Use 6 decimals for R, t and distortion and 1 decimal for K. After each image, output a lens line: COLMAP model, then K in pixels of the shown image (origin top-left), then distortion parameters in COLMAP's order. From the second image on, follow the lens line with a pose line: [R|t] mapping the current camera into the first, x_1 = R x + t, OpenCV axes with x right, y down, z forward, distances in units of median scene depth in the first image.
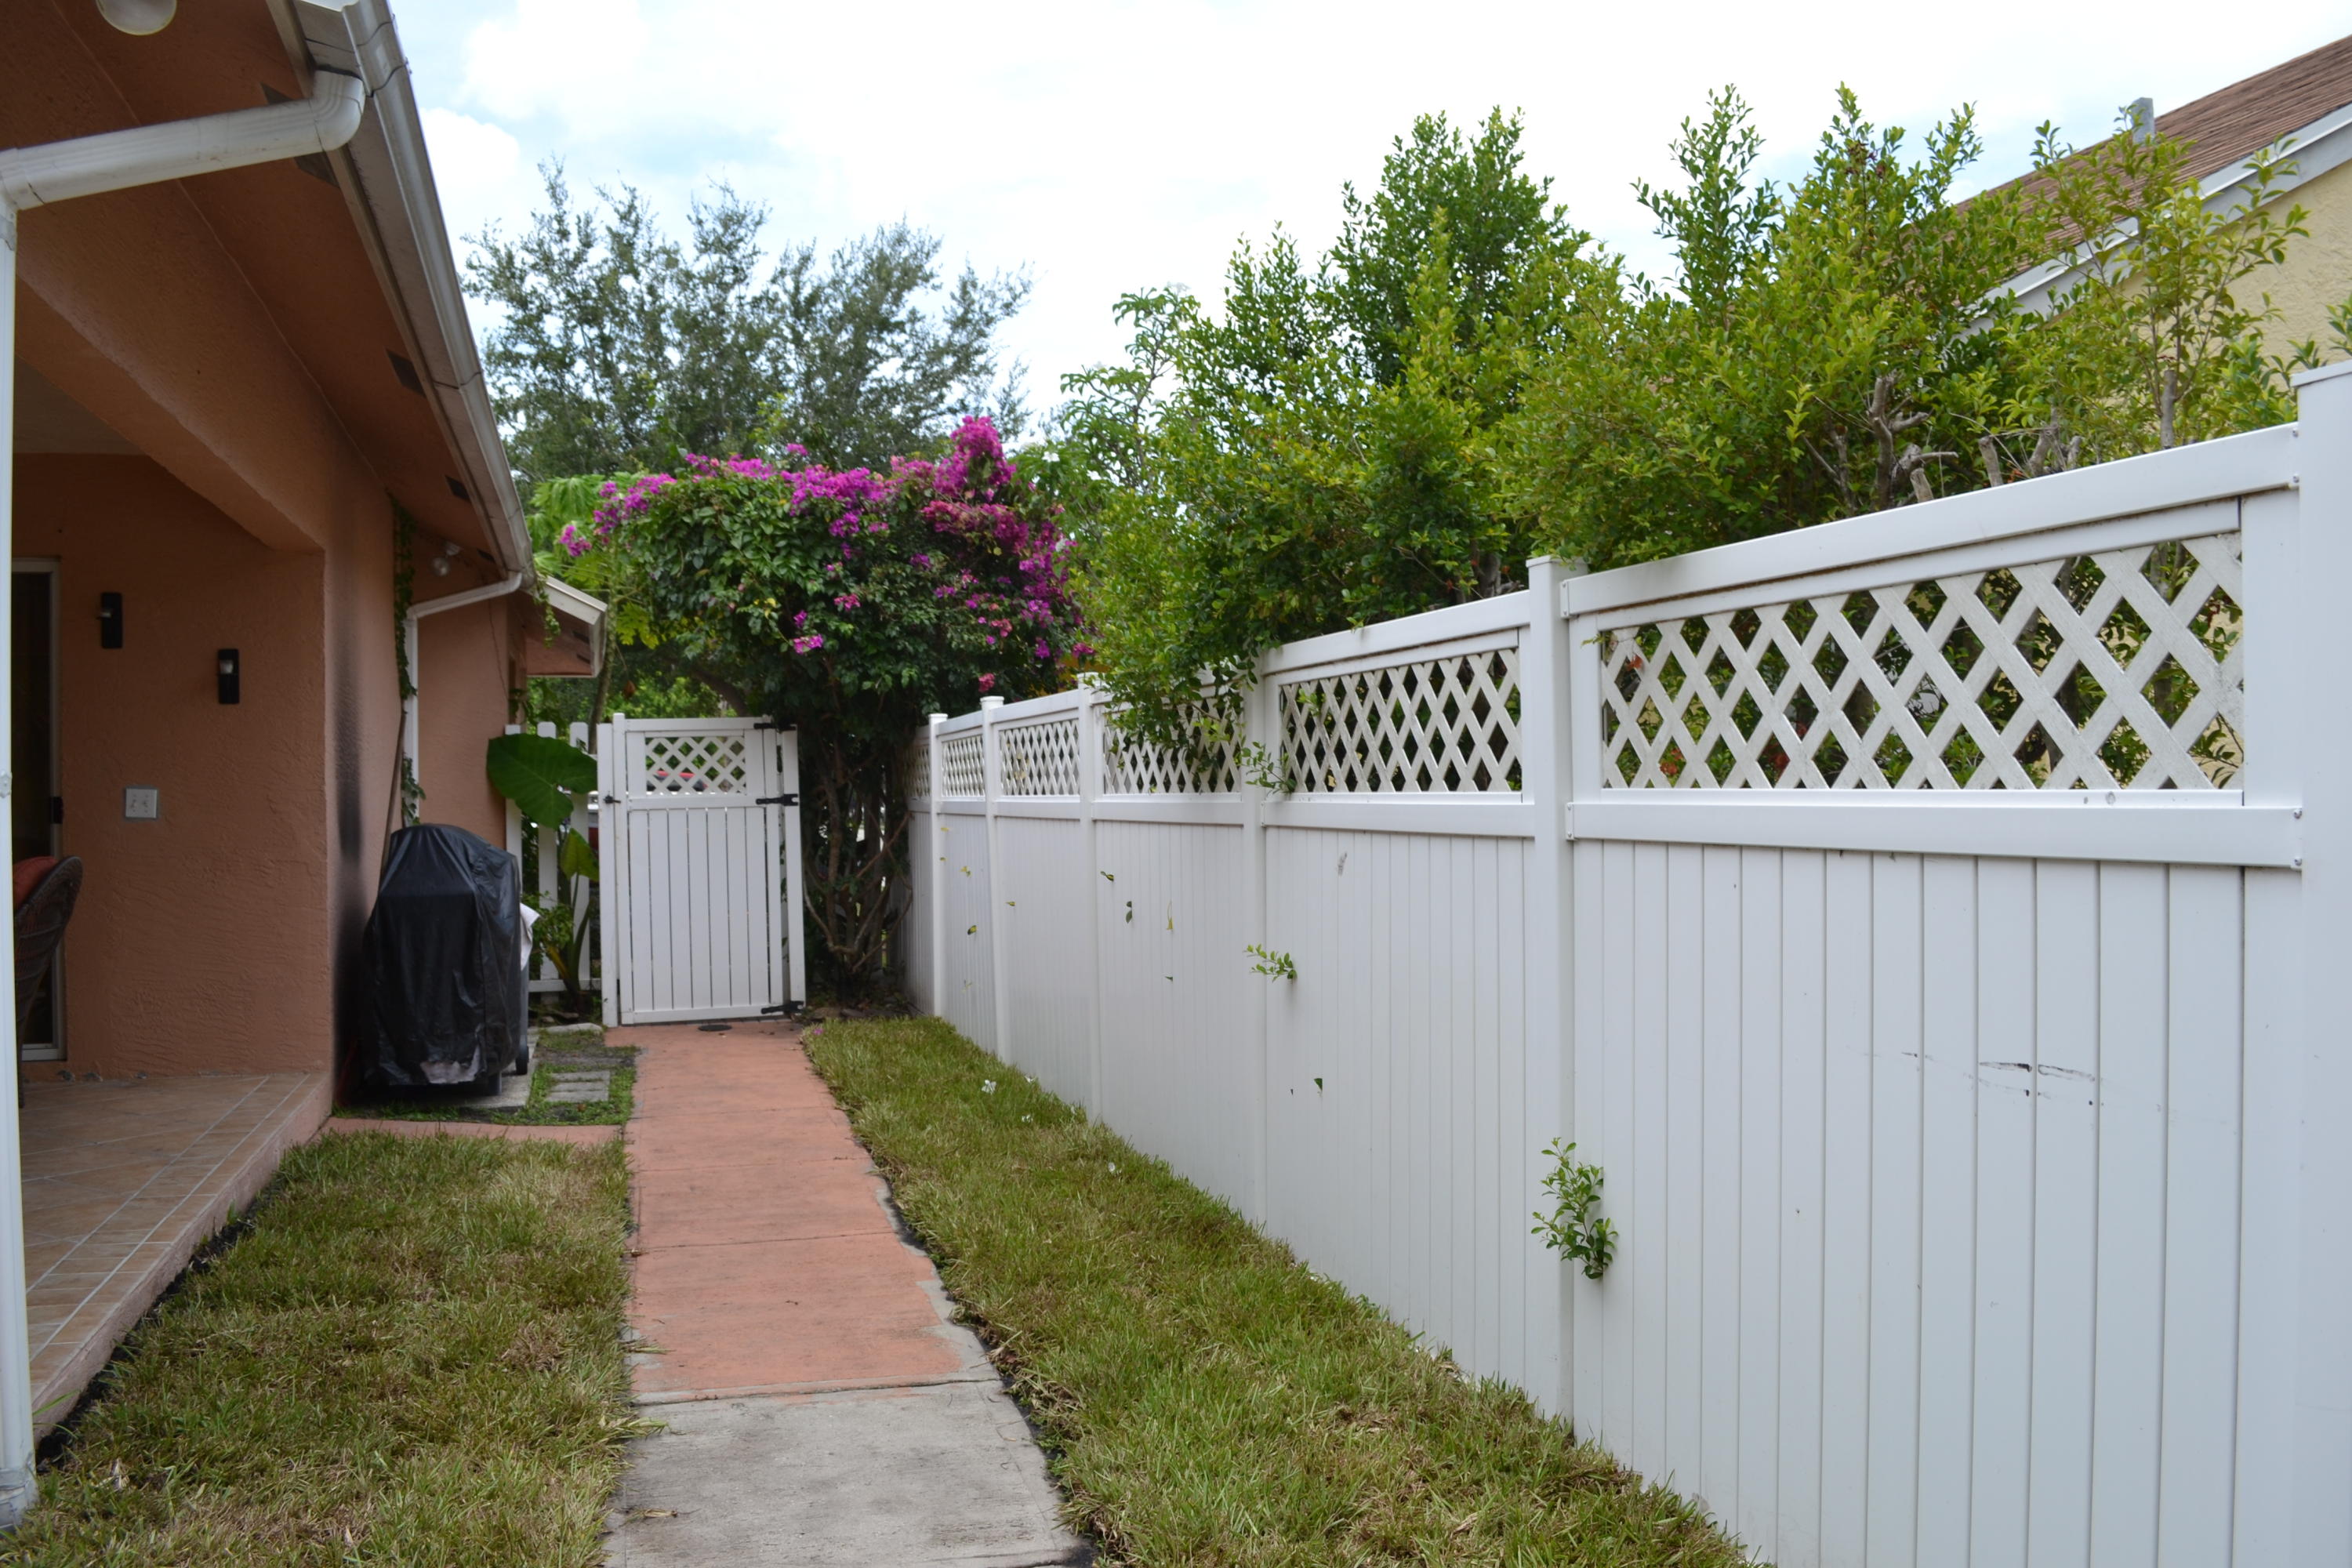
lens RADIAL K [[1875.8, 0, 1176.0], [0, 1875.8, 784.0], [0, 0, 1]] dist [-0.066346, 0.007166]
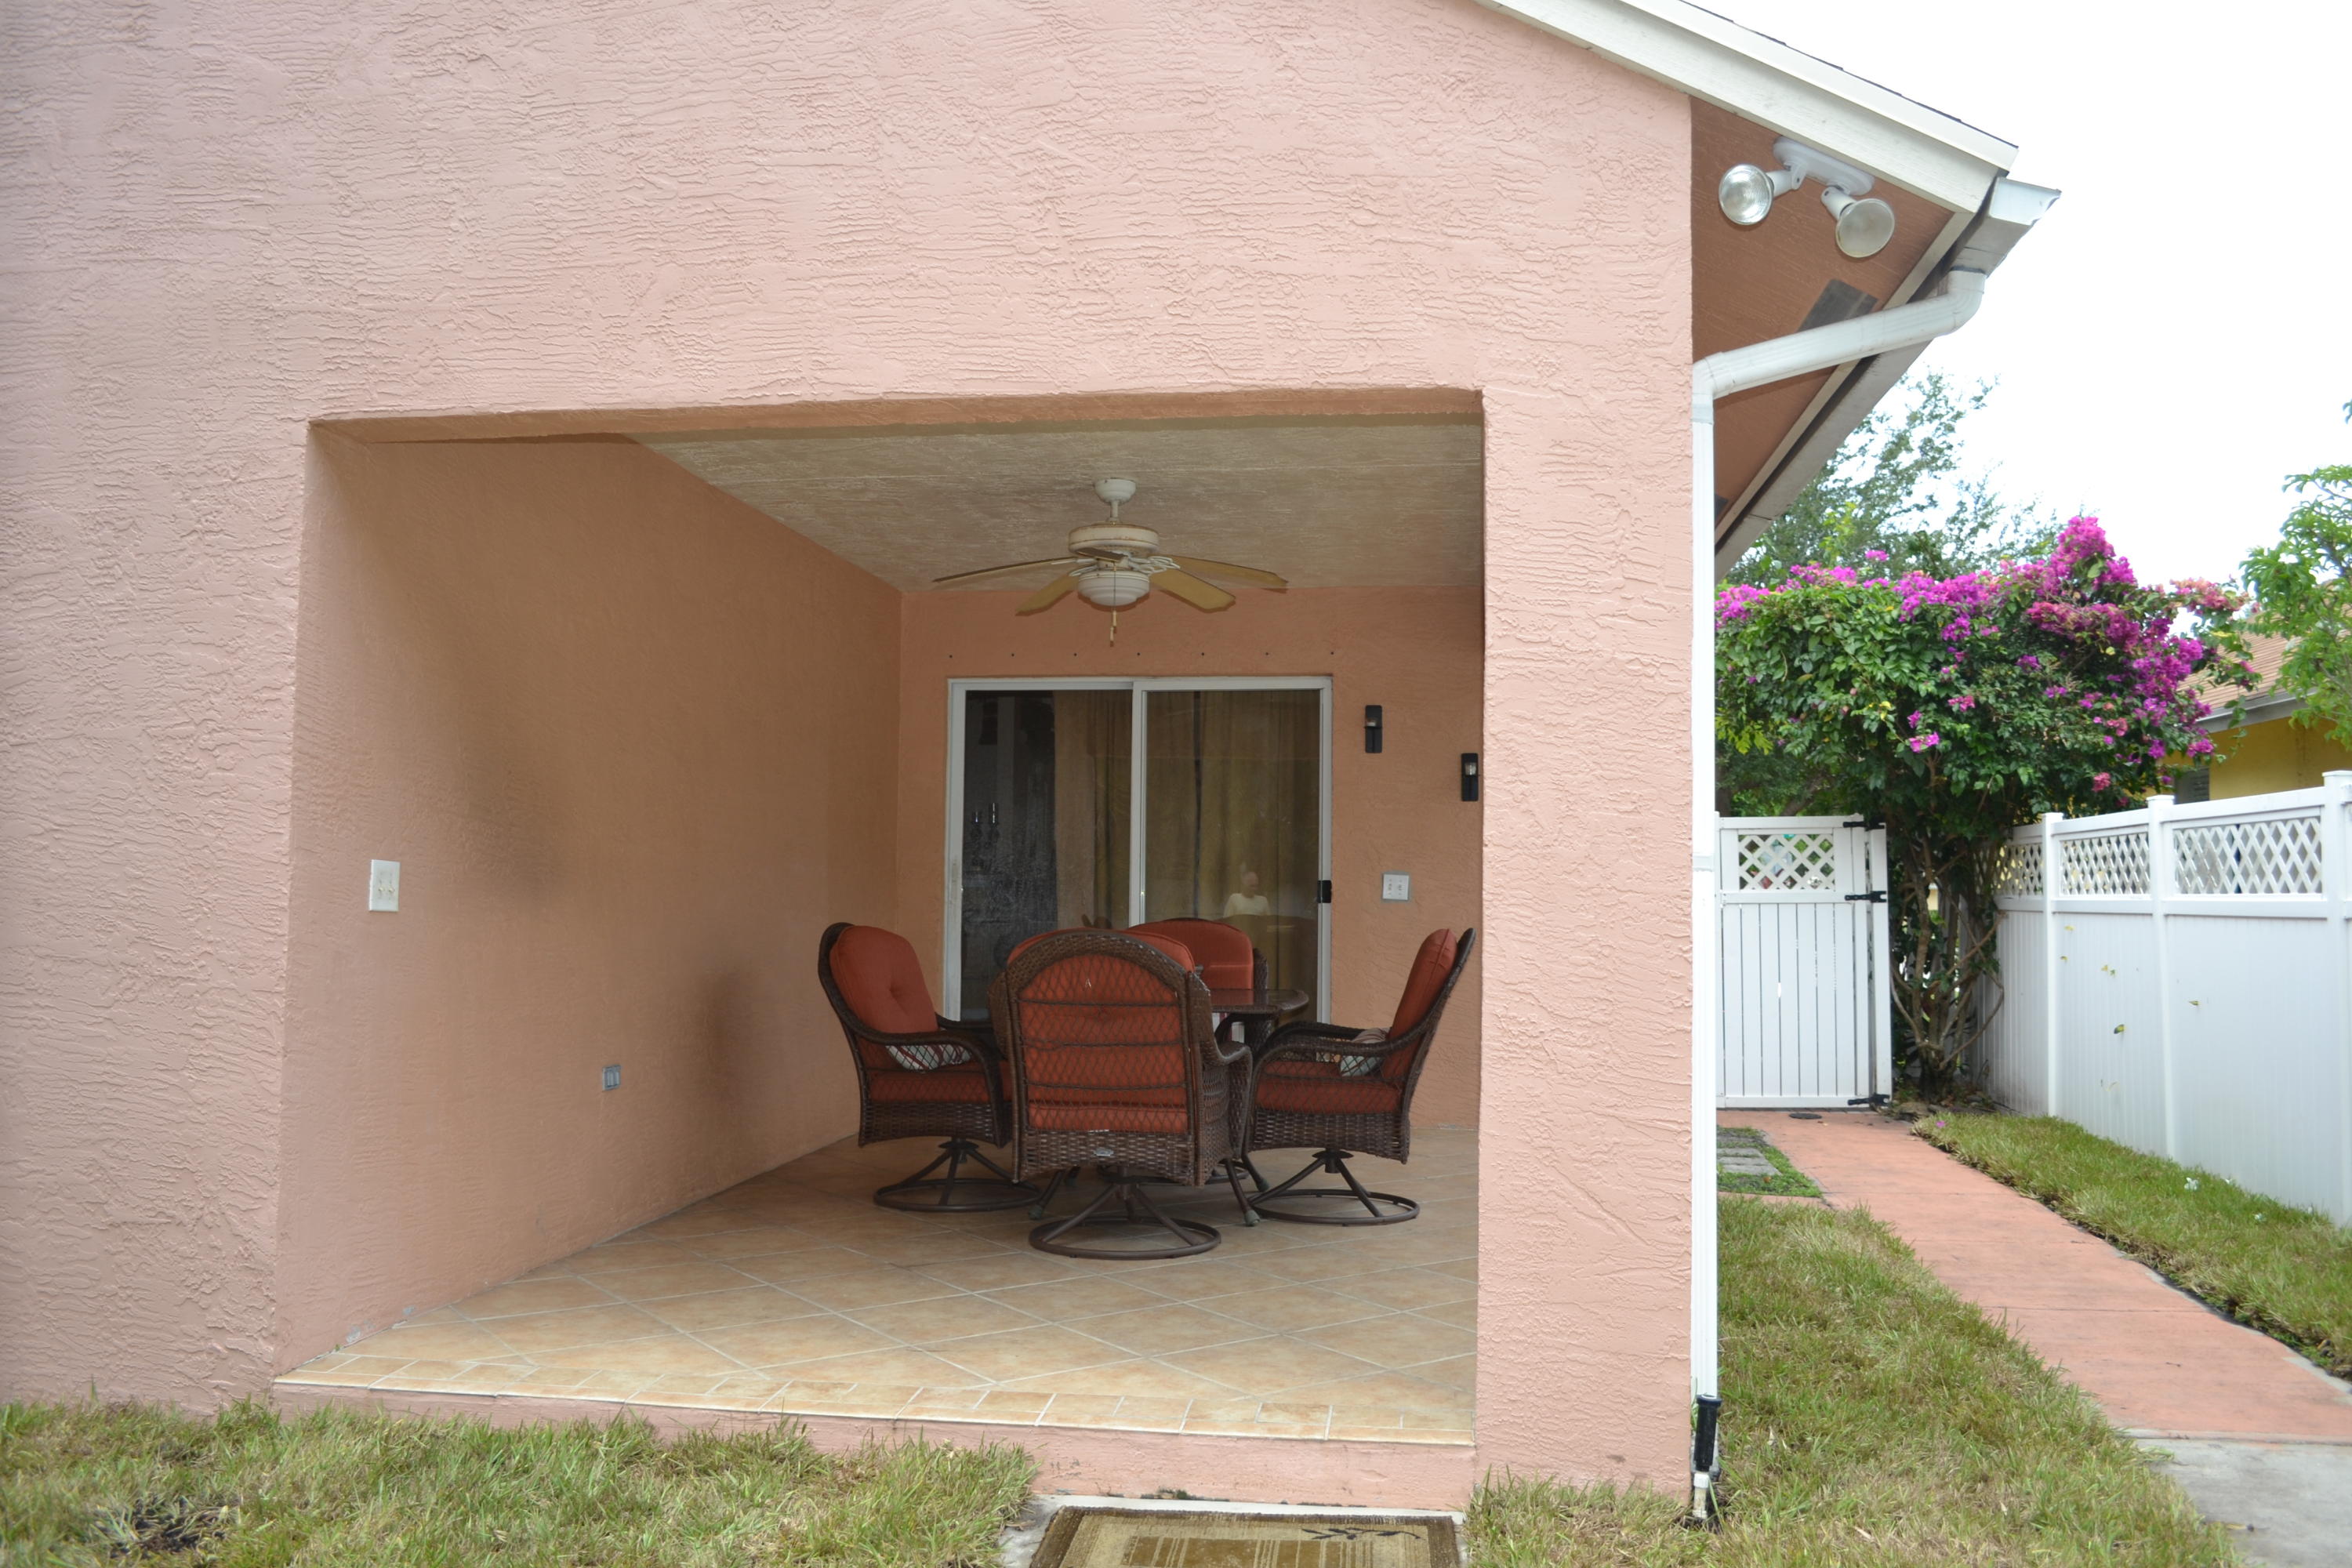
lens RADIAL K [[1878.0, 0, 1176.0], [0, 1878.0, 784.0], [0, 0, 1]] dist [-0.078707, 0.004182]
pose [[0.906713, -0.002171, -0.421743, -0.135765], [-0.020642, 0.998560, -0.049521, 0.005449], [0.421243, 0.053607, 0.905362, -0.093255]]
